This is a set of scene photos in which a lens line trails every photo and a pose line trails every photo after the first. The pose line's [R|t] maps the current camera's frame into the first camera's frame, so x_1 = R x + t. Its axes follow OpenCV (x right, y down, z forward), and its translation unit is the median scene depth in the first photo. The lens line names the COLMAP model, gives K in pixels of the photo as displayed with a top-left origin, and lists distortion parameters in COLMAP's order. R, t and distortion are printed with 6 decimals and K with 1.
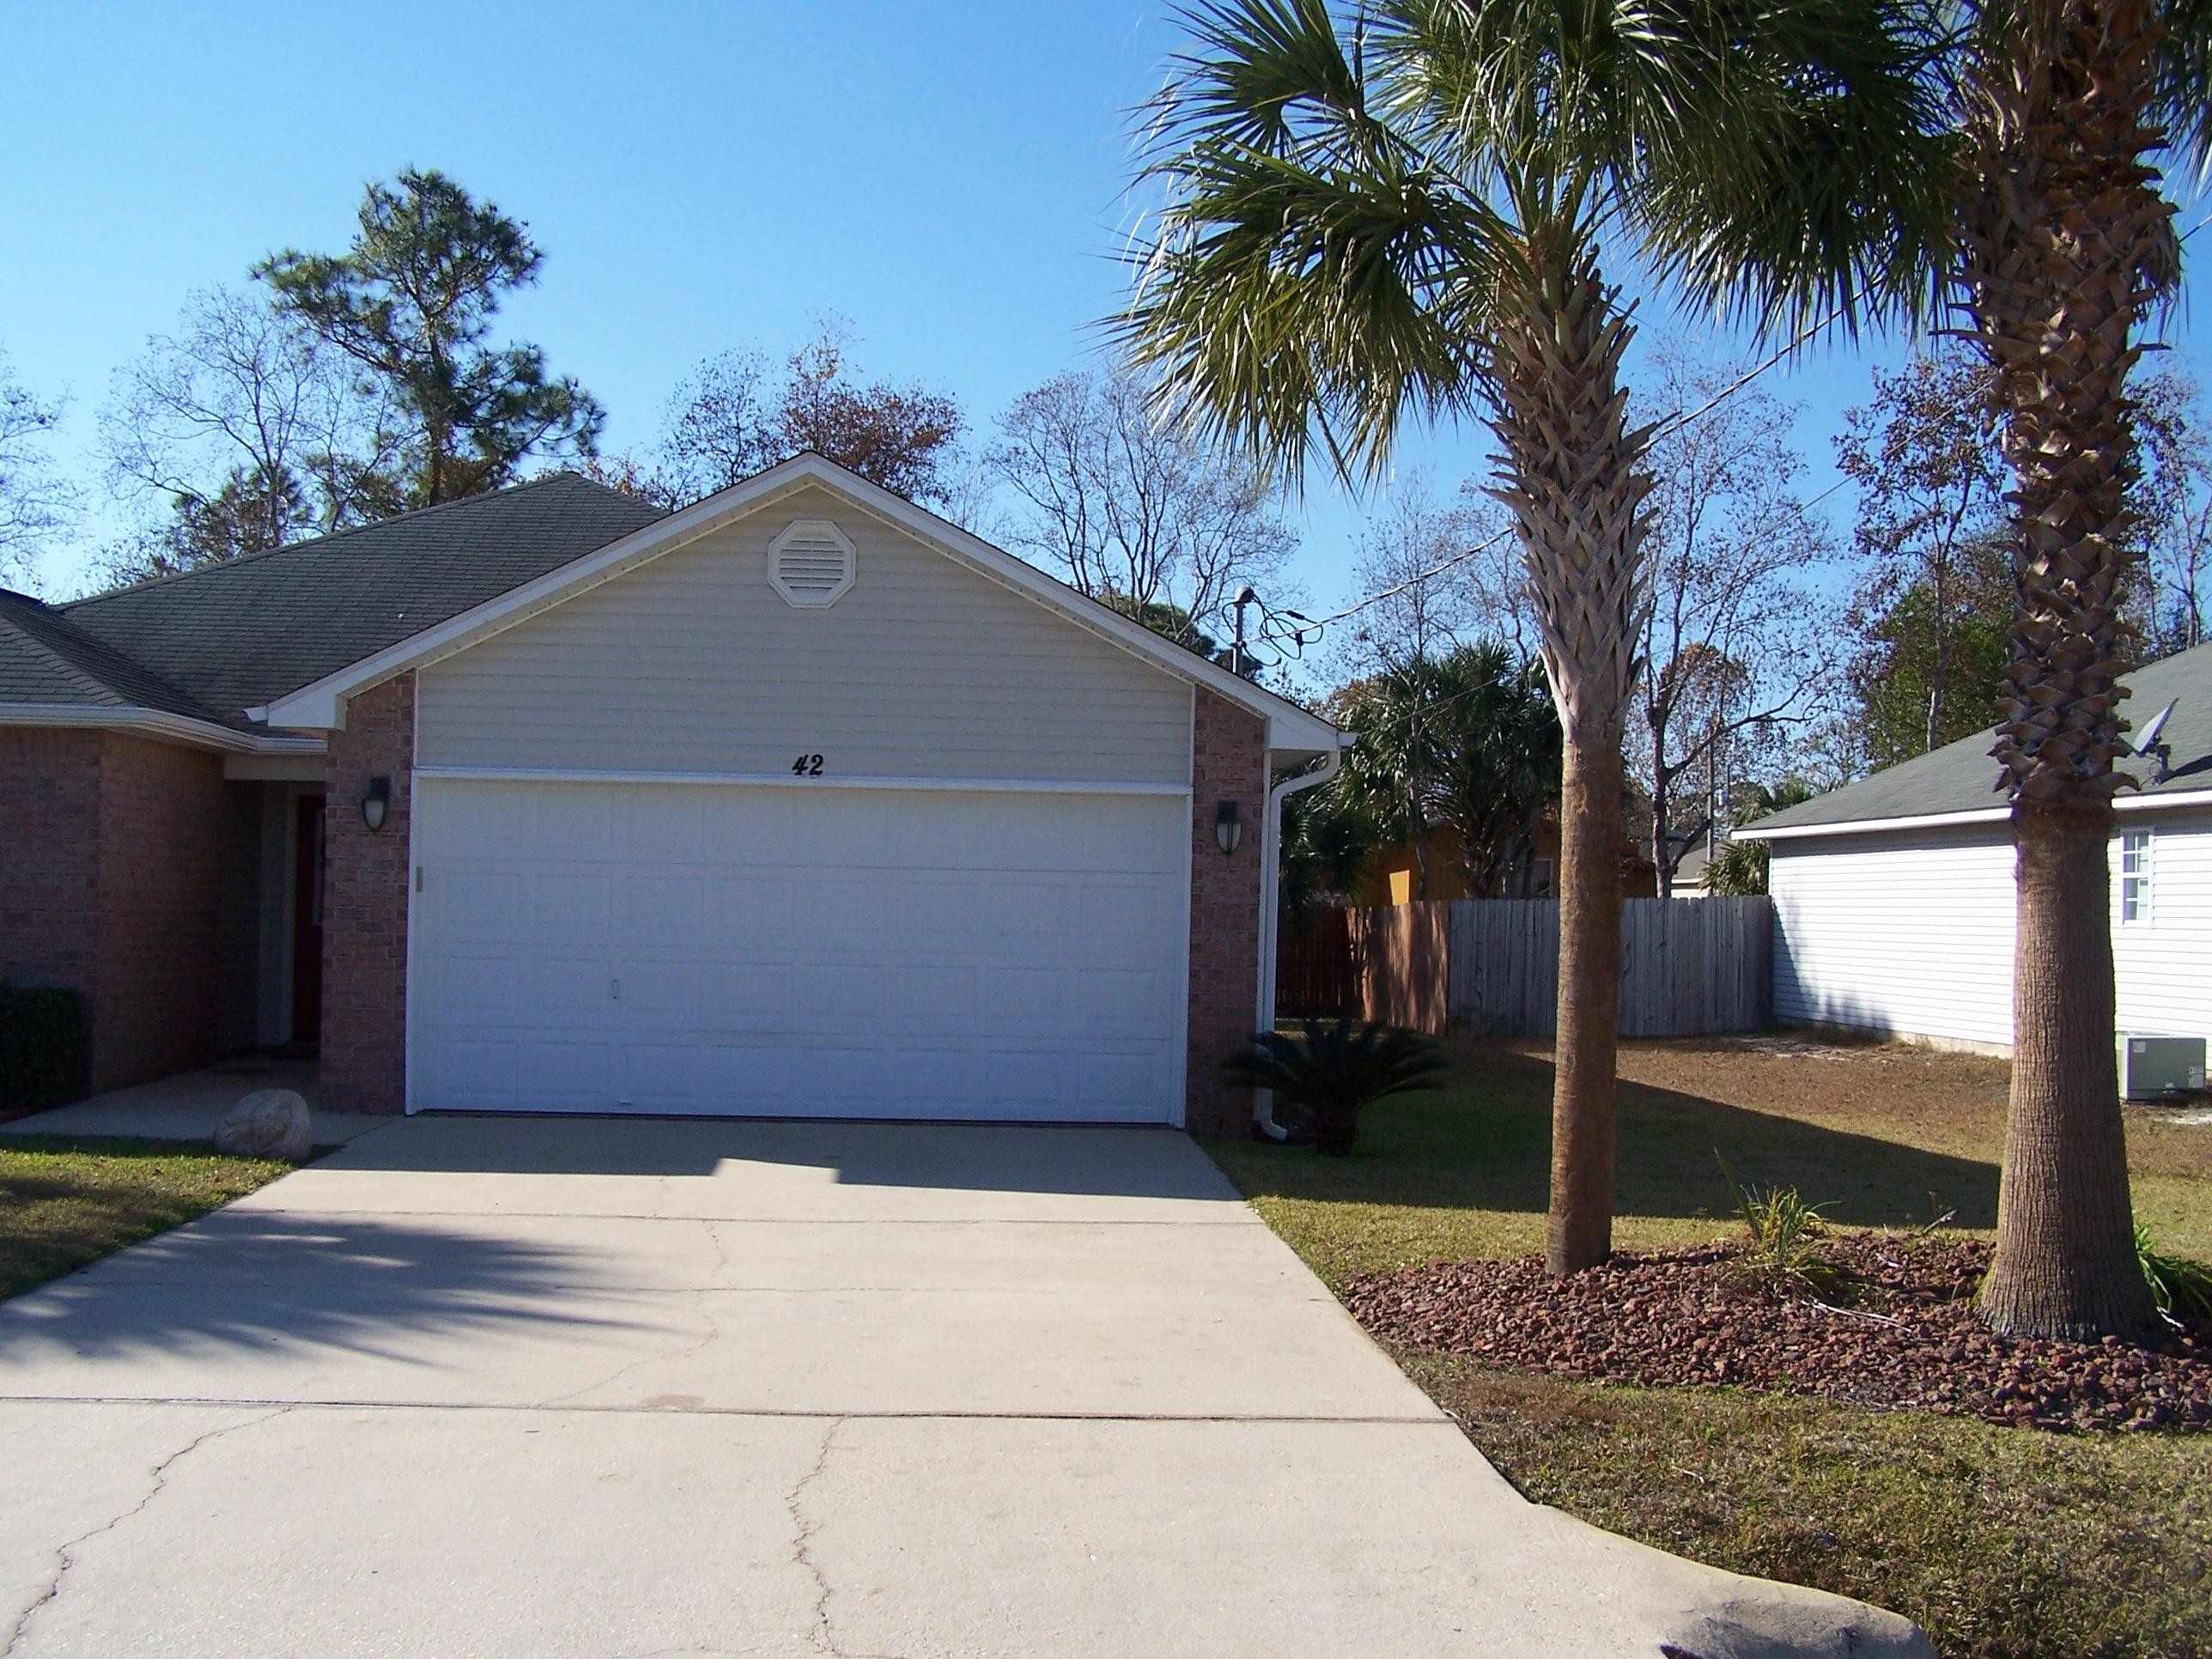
lens RADIAL K [[2532.7, 0, 1067.2], [0, 2532.7, 892.9], [0, 0, 1]] dist [-0.201842, 0.380748]
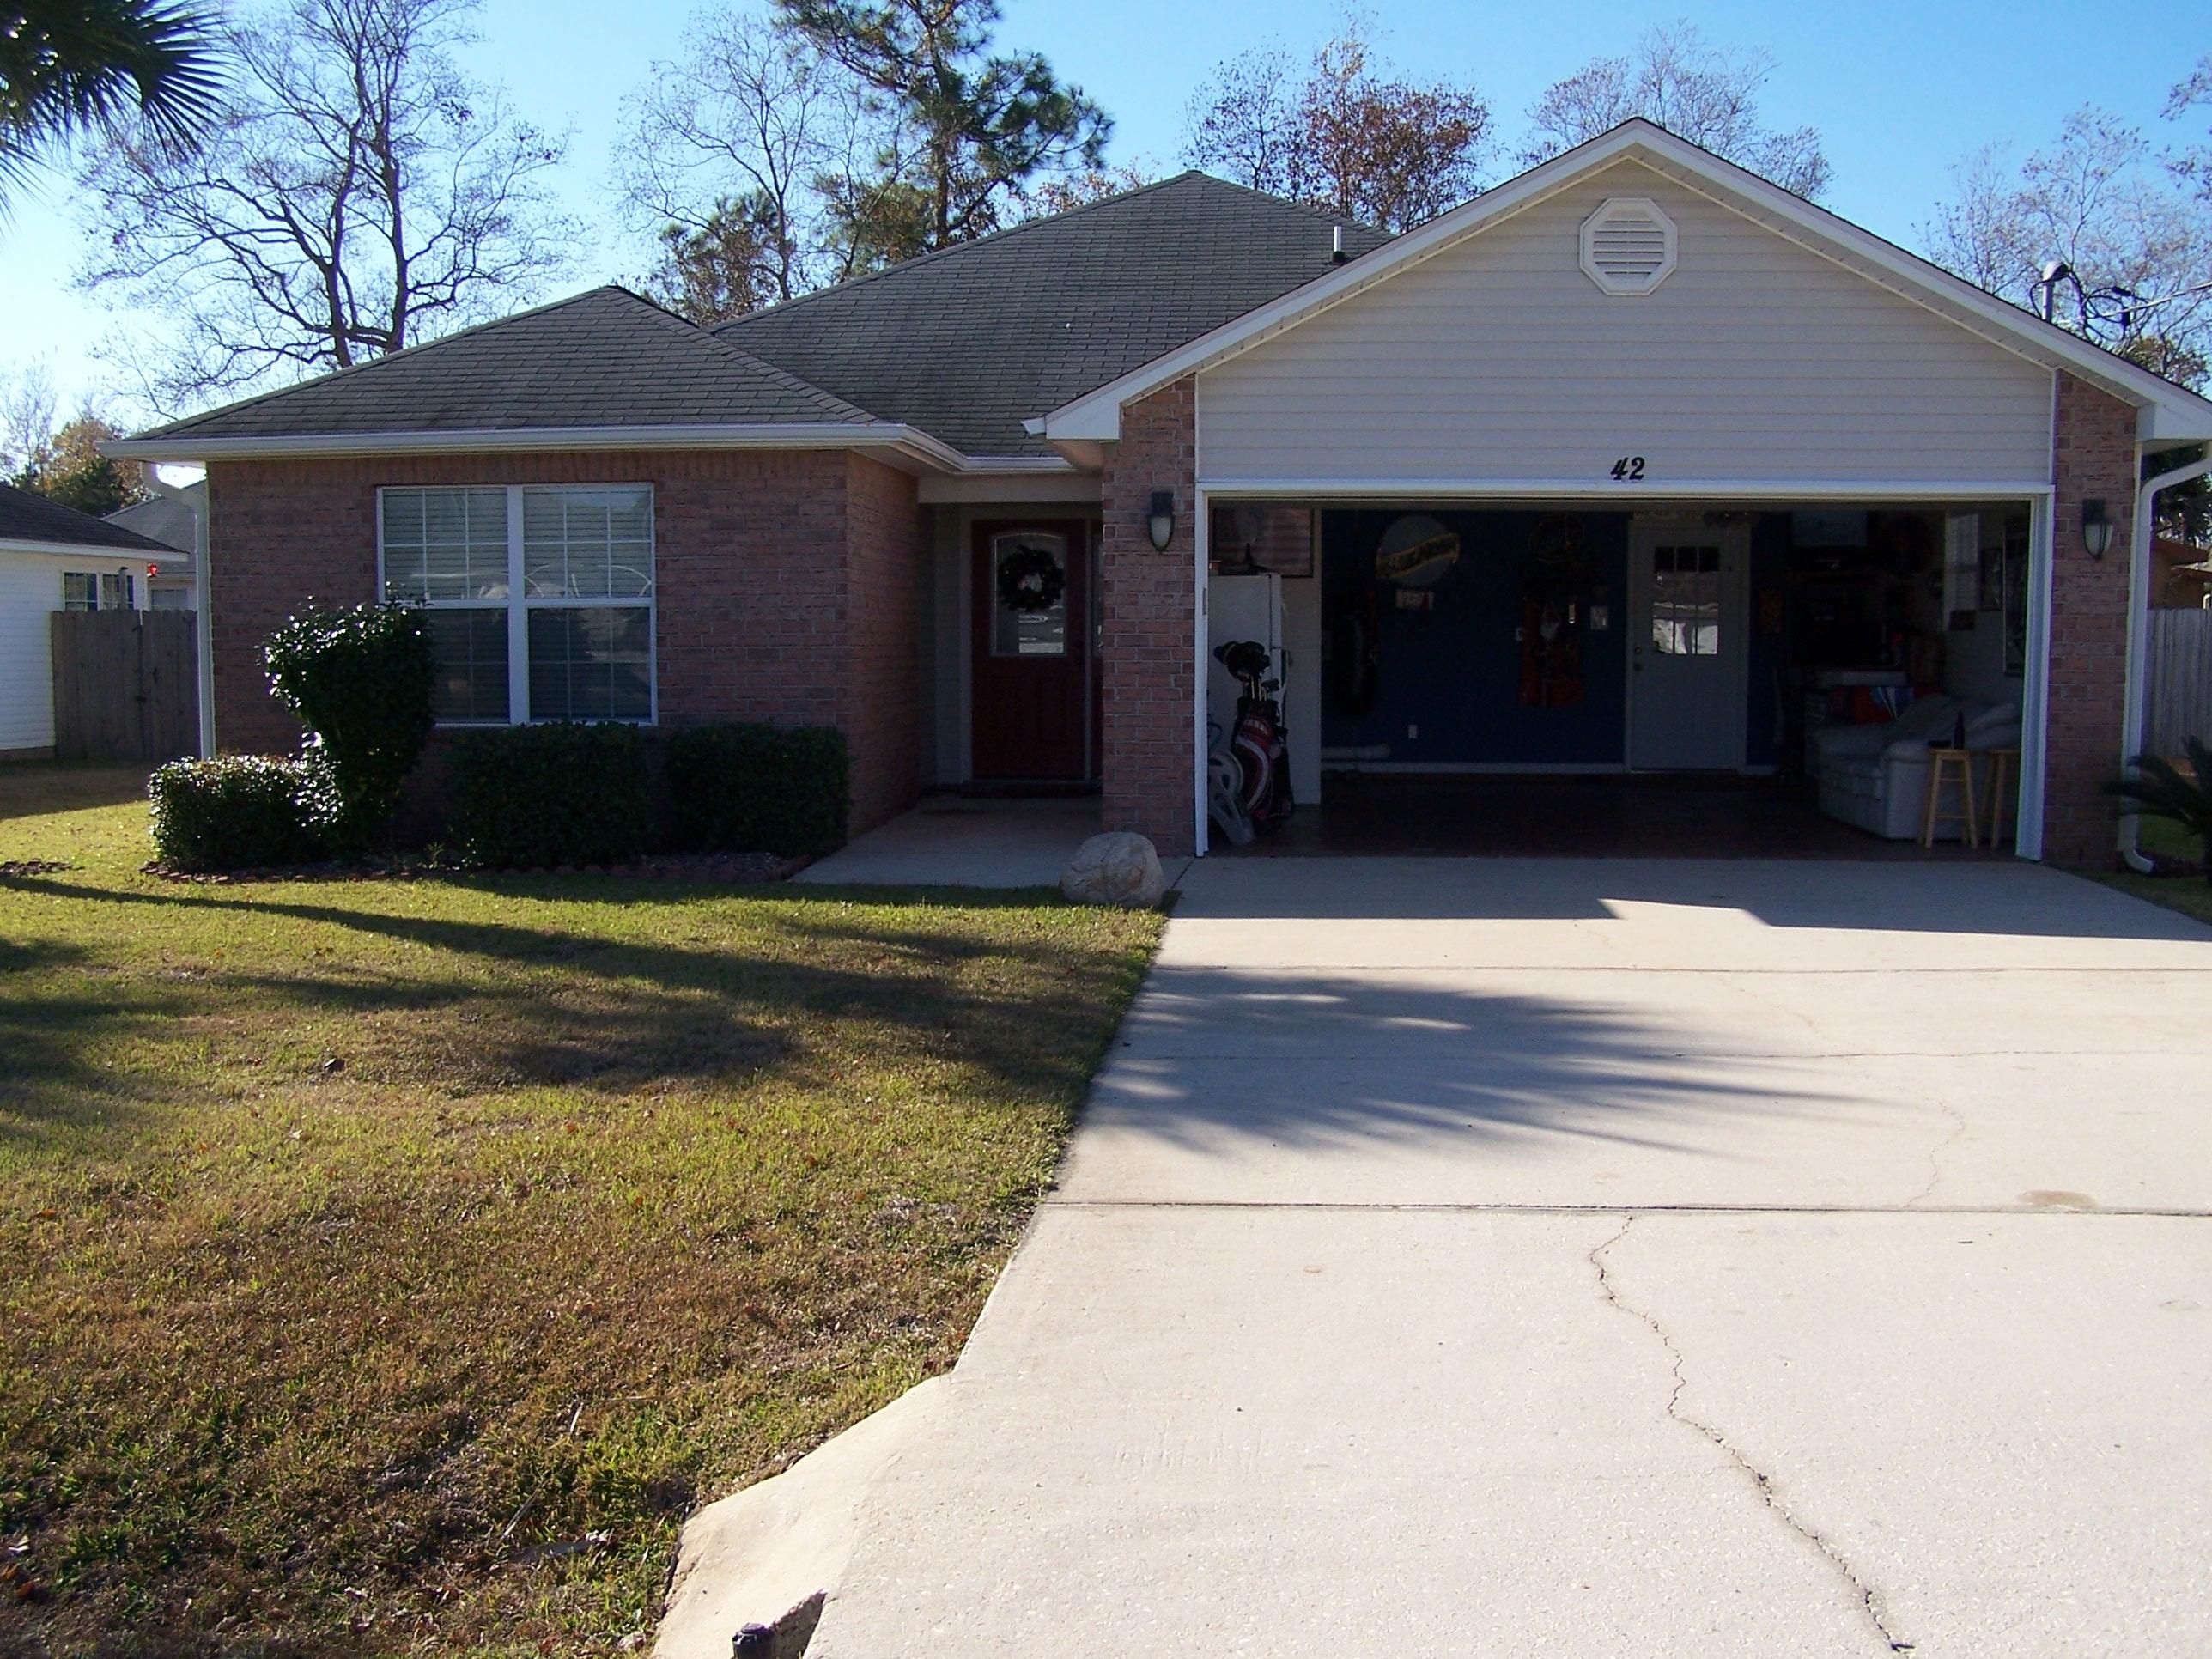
lens RADIAL K [[2532.7, 0, 1067.2], [0, 2532.7, 892.9], [0, 0, 1]] dist [-0.201842, 0.380748]
pose [[0.989297, -0.007585, -0.145721, -0.071526], [0.023237, 0.994094, 0.106008, 0.000583], [0.144056, -0.108260, 0.983630, 0.026556]]
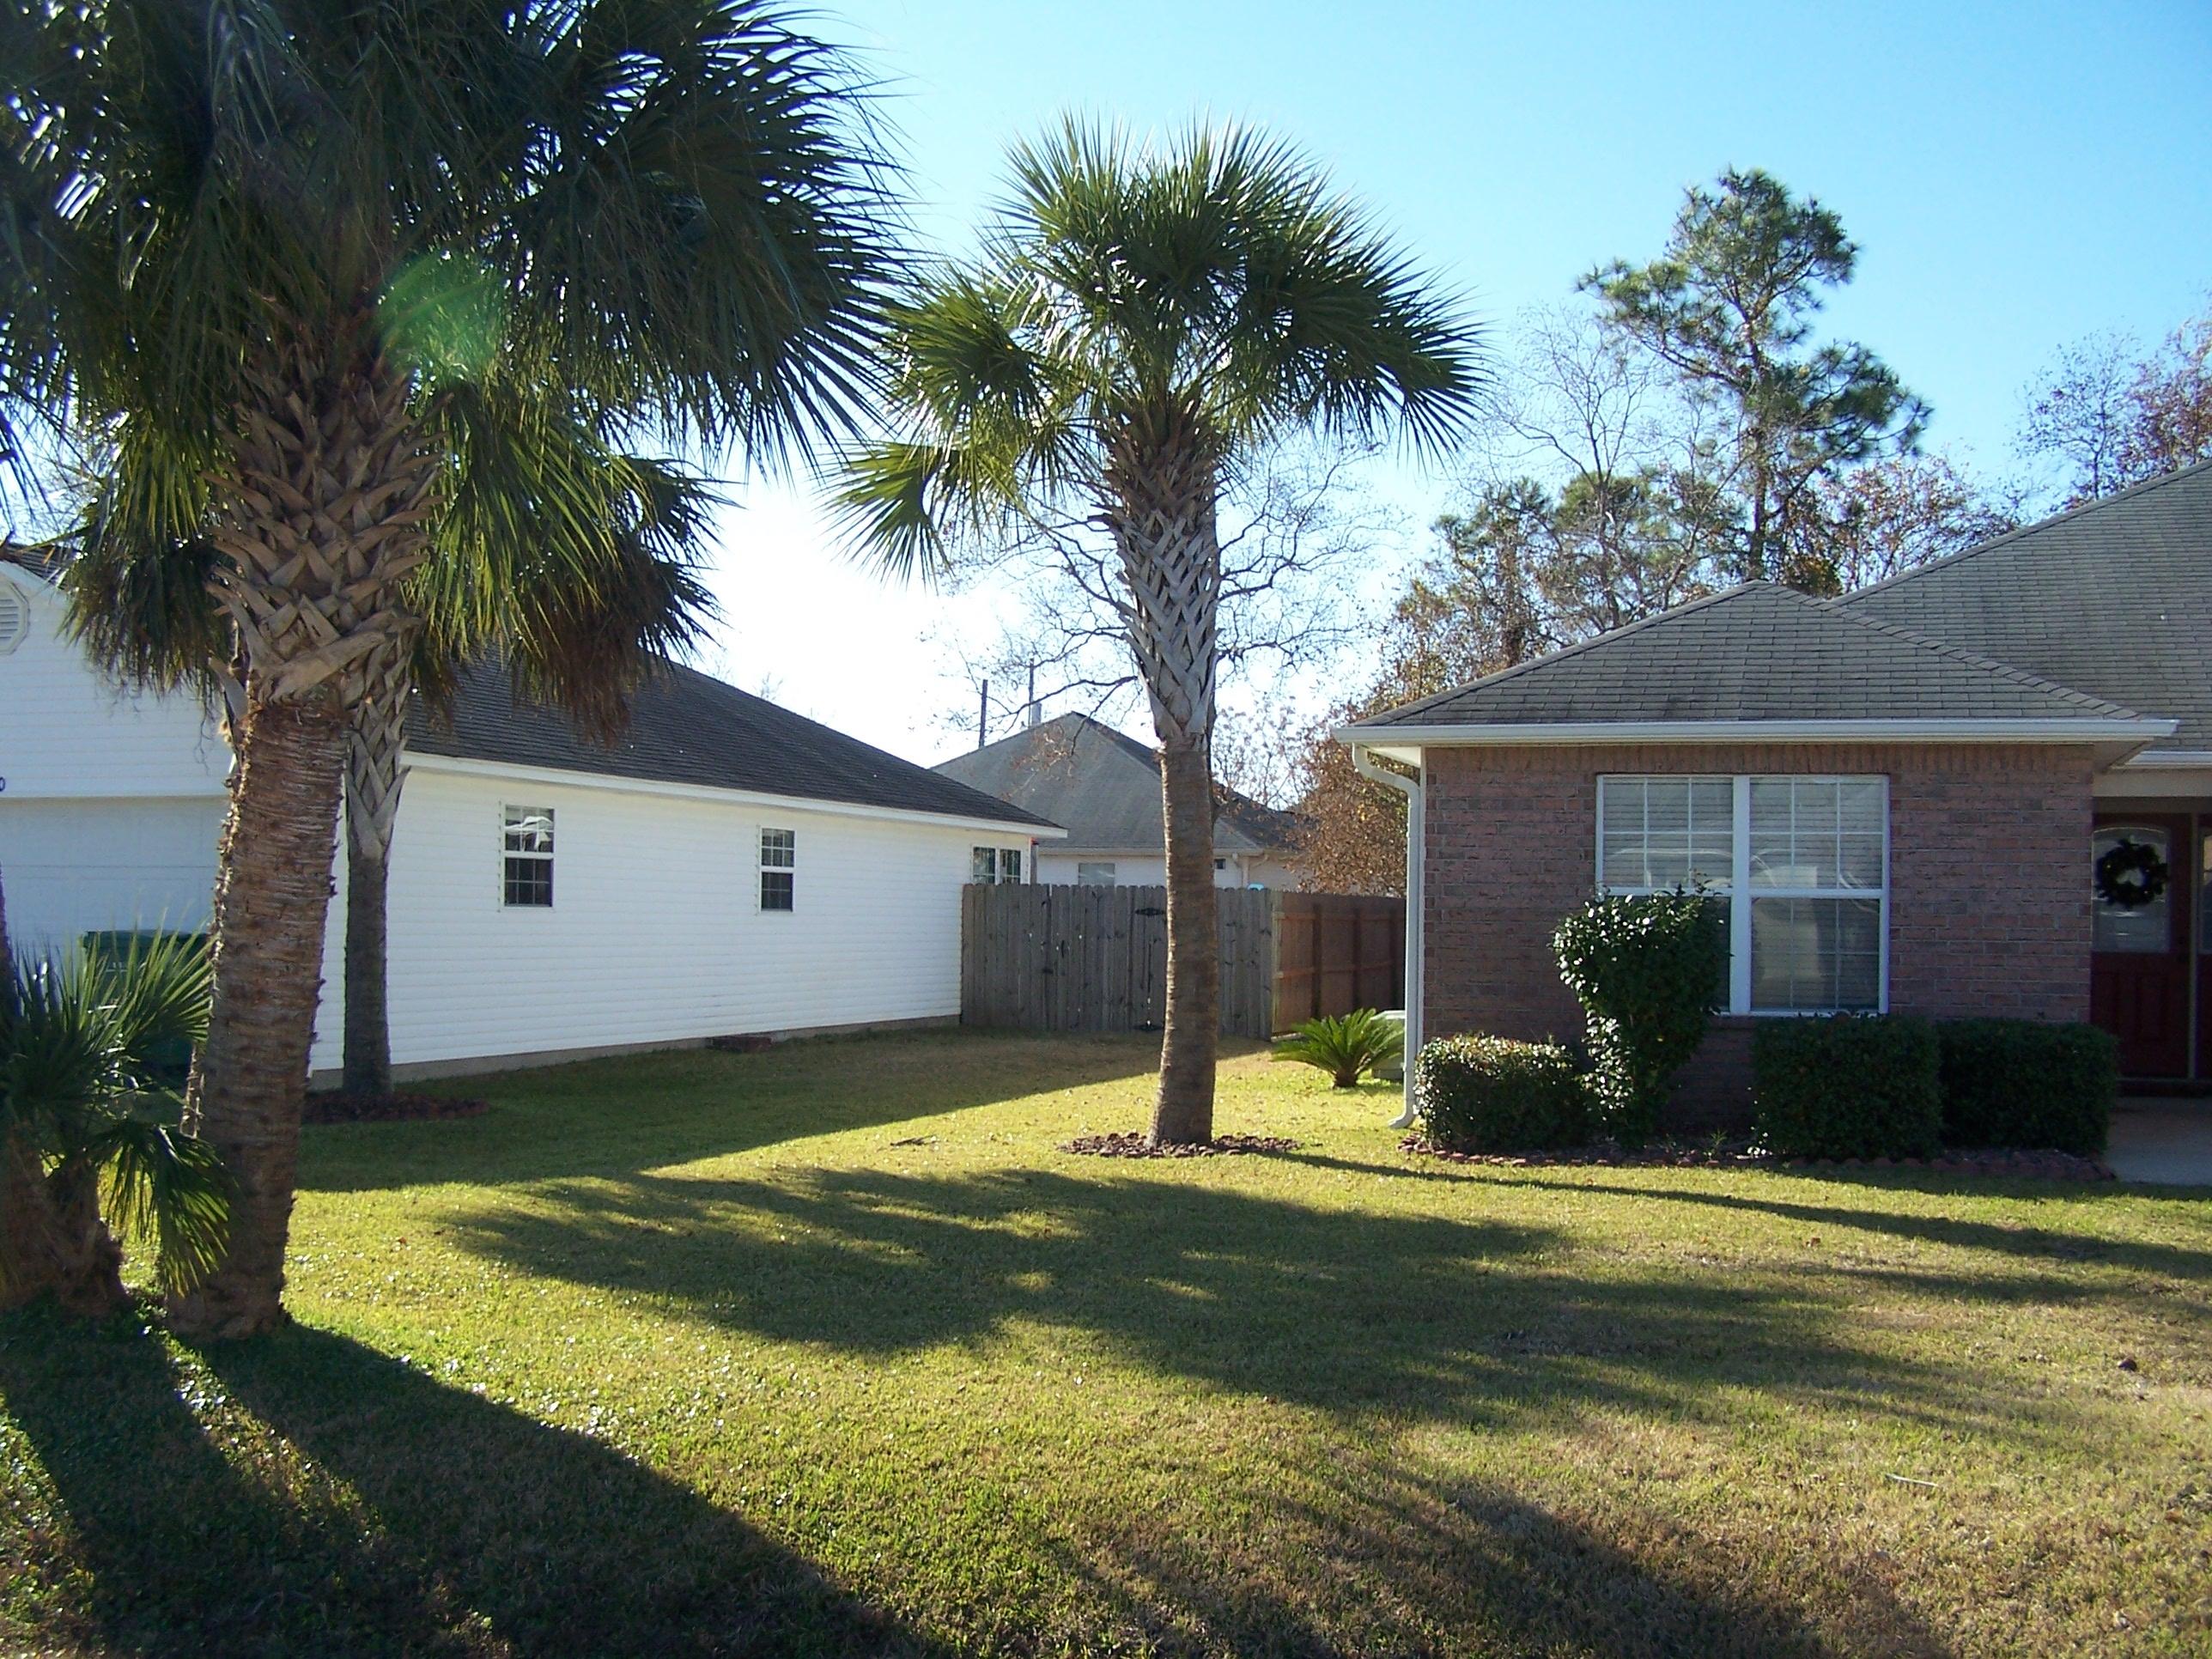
lens RADIAL K [[2532.7, 0, 1067.2], [0, 2532.7, 892.9], [0, 0, 1]] dist [-0.201842, 0.380748]
pose [[0.934396, -0.011884, -0.356038, -0.175472], [0.009762, 0.999922, -0.007756, -0.002923], [0.356102, 0.003772, 0.934439, -0.001746]]
